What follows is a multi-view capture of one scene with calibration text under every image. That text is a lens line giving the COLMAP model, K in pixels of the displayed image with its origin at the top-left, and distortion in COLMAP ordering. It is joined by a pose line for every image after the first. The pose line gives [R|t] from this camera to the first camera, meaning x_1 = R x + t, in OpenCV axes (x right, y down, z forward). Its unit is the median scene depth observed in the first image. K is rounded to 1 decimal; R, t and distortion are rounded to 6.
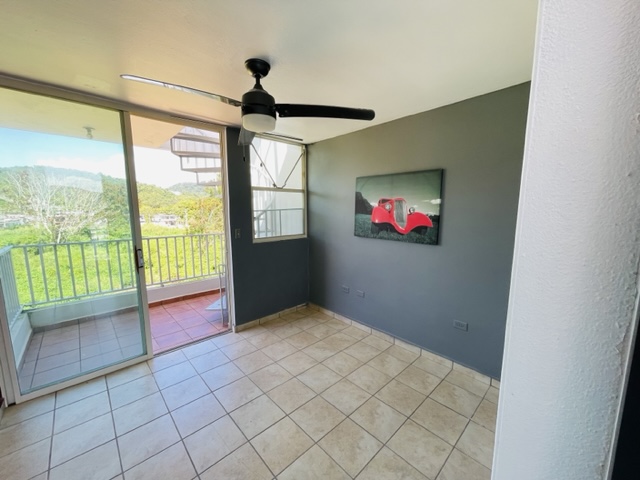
lens RADIAL K [[259.6, 0, 321.1], [0, 259.6, 240.7], [0, 0, 1]] dist [-0.001769, -0.000112]
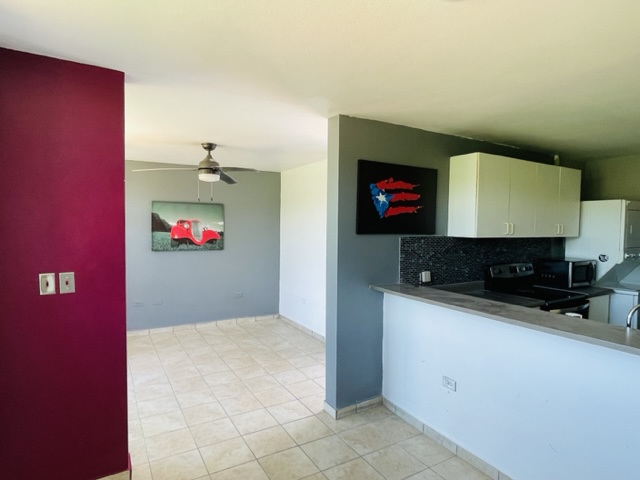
lens RADIAL K [[368.3, 0, 319.8], [0, 368.3, 246.0], [0, 0, 1]] dist [-0.016495, 0.006289]
pose [[0.219579, -0.051876, 0.974215, -1.487295], [0.112573, 0.993262, 0.027517, -0.002636], [-0.969078, 0.103628, 0.223939, -0.085960]]
